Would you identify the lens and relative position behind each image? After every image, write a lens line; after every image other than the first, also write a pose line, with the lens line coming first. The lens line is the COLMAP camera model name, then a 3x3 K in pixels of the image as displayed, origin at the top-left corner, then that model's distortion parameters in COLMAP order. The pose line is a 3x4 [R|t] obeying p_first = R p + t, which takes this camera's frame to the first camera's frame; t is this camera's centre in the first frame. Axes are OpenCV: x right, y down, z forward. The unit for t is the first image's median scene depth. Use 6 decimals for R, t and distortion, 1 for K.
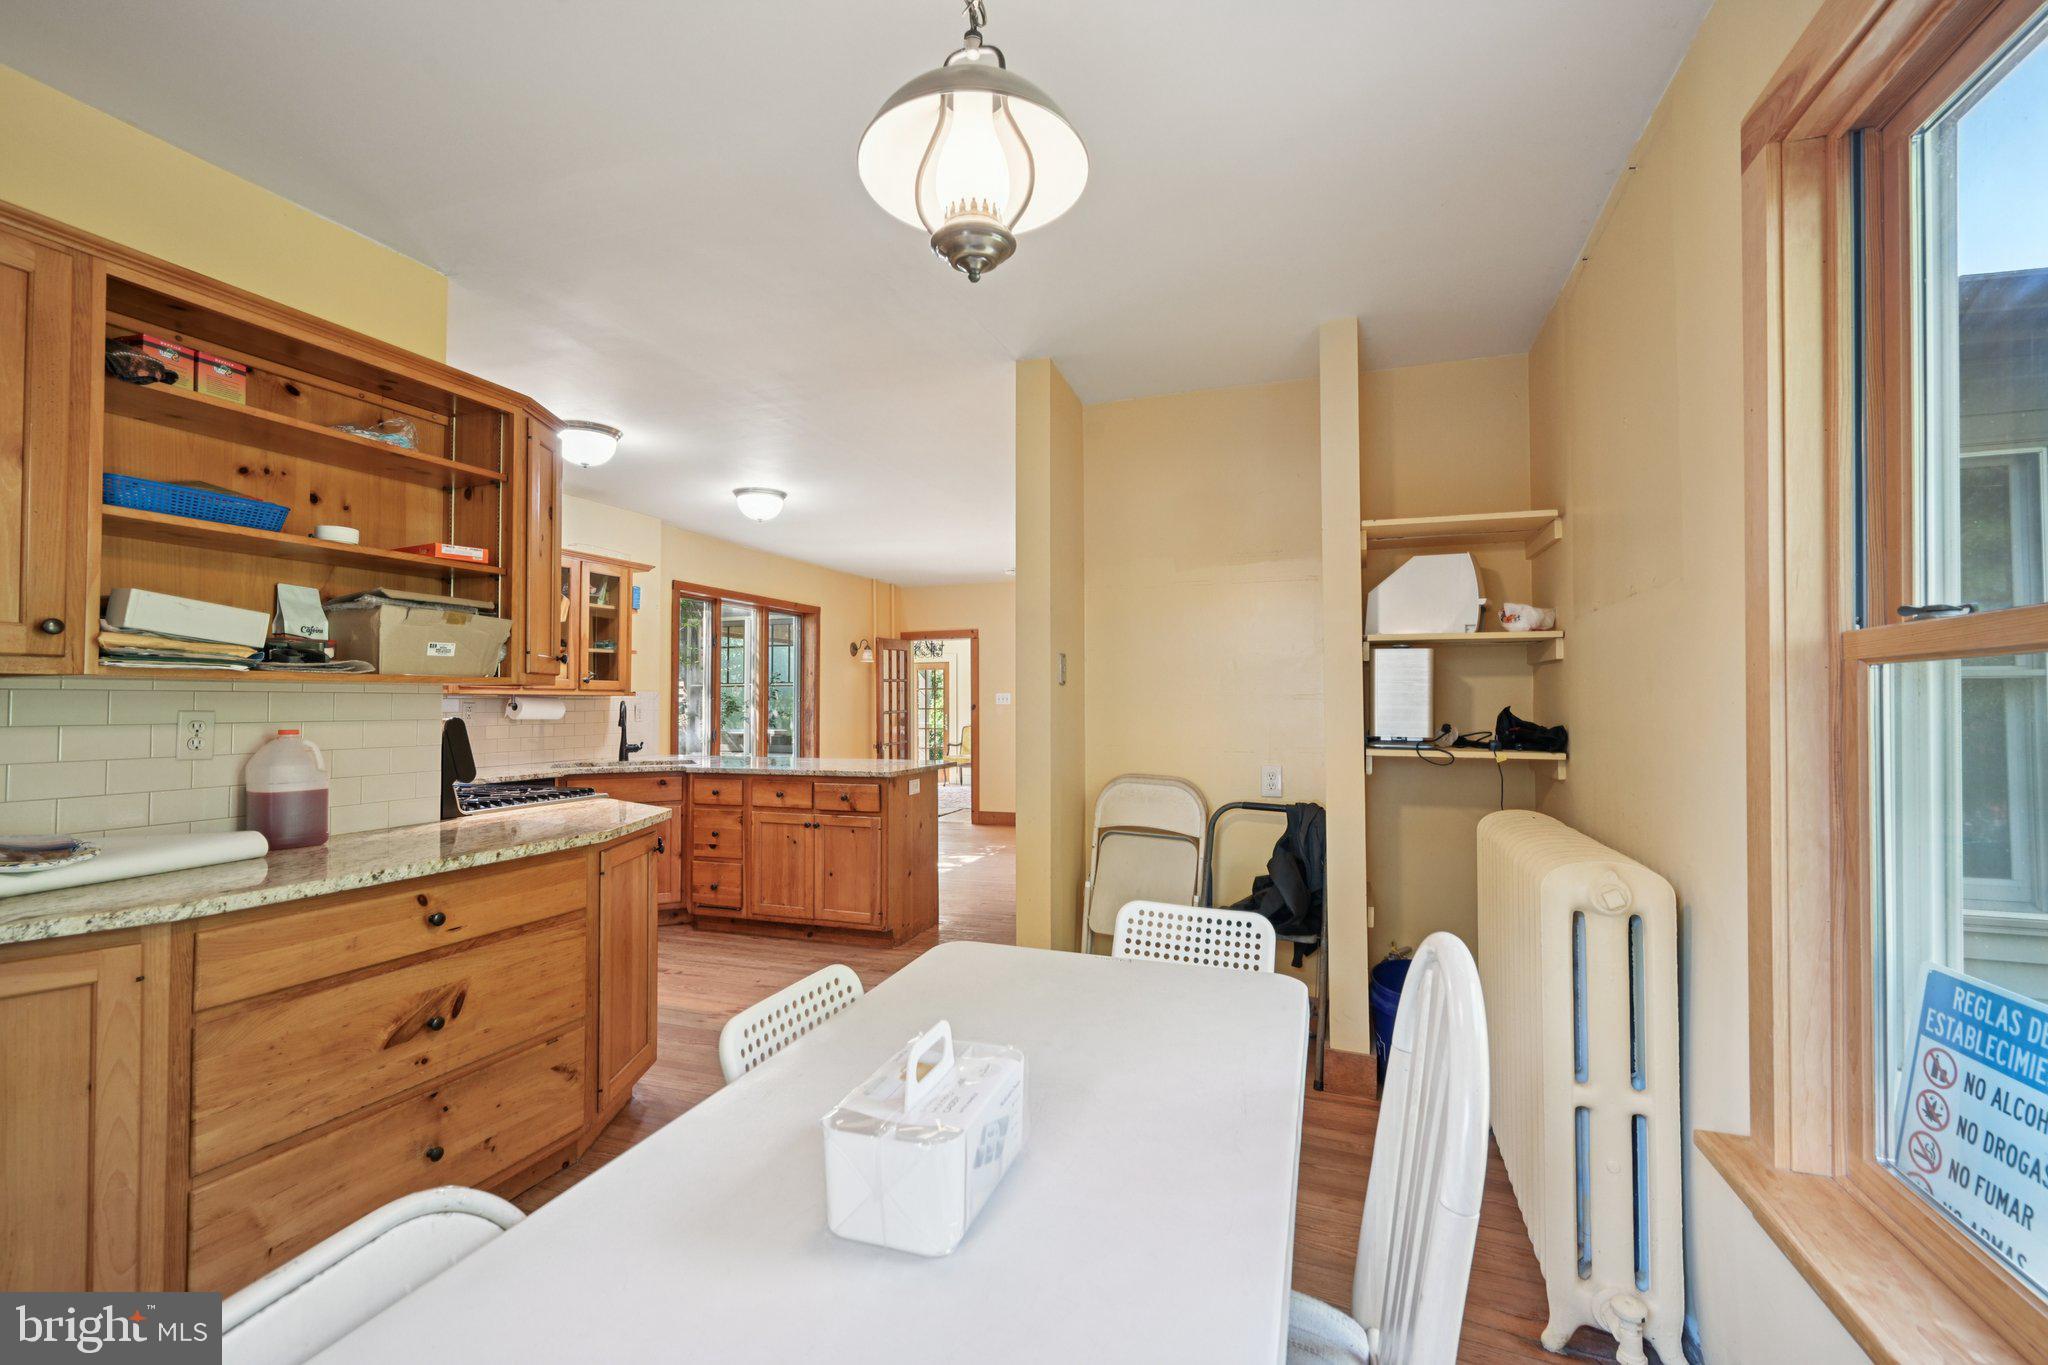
lens RADIAL K [[892.3, 0, 1021.3], [0, 892.3, 679.7], [0, 0, 1]] dist [0.006963, 0.000143]
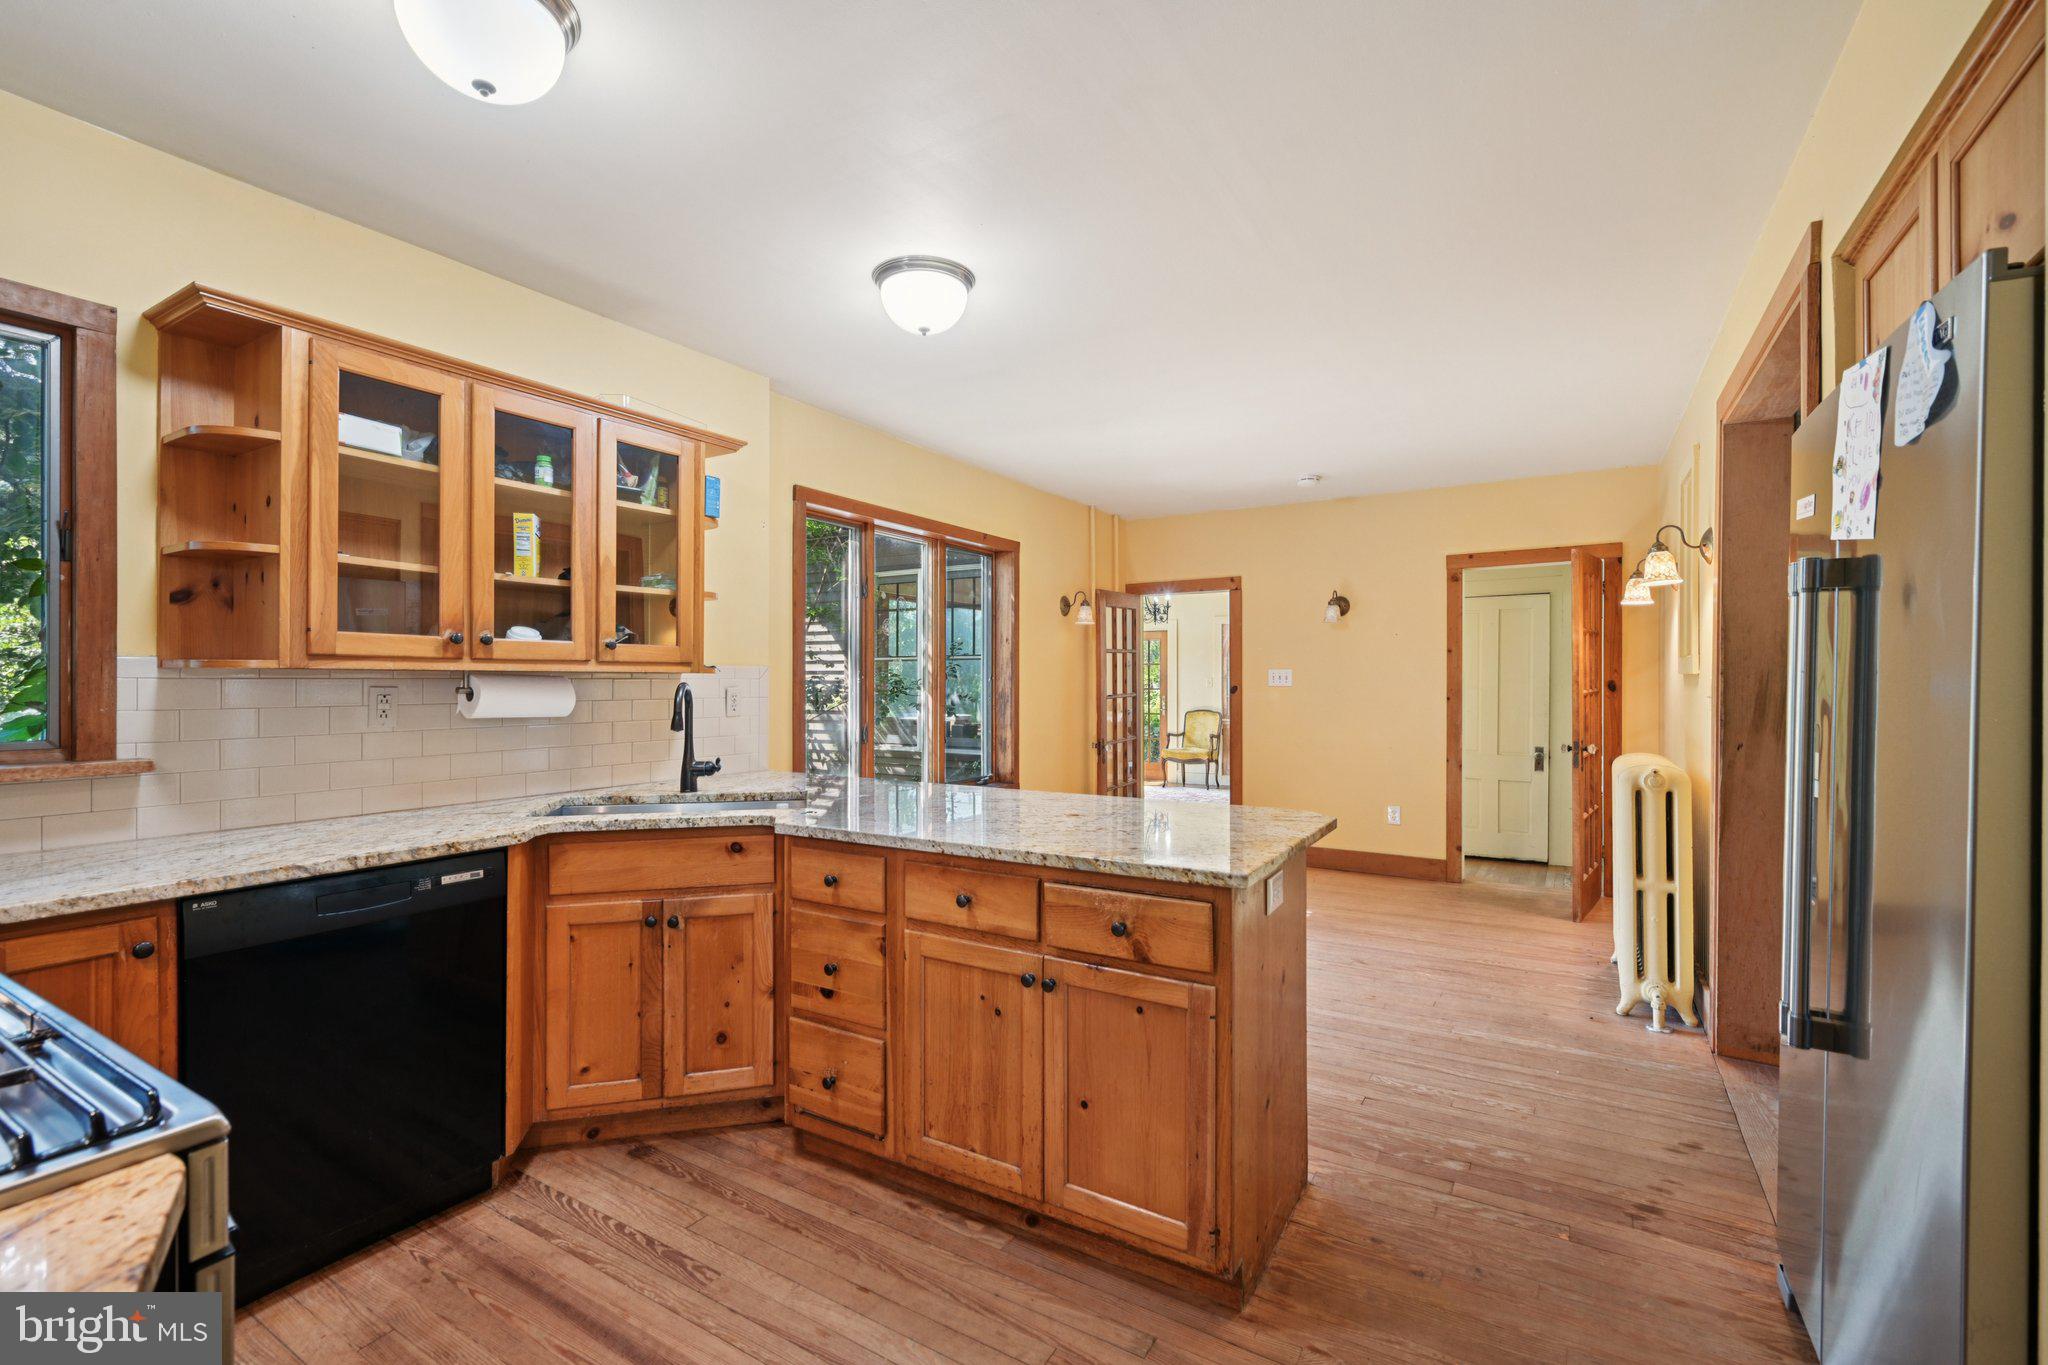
lens RADIAL K [[892.3, 0, 1022.0], [0, 892.3, 679.6], [0, 0, 1]] dist [0.006963, 0.000143]
pose [[0.980725, 0.002515, -0.195375, -0.136714], [0.002546, 0.999668, 0.025647, 0.008375], [0.195374, -0.025650, 0.980393, 0.503076]]
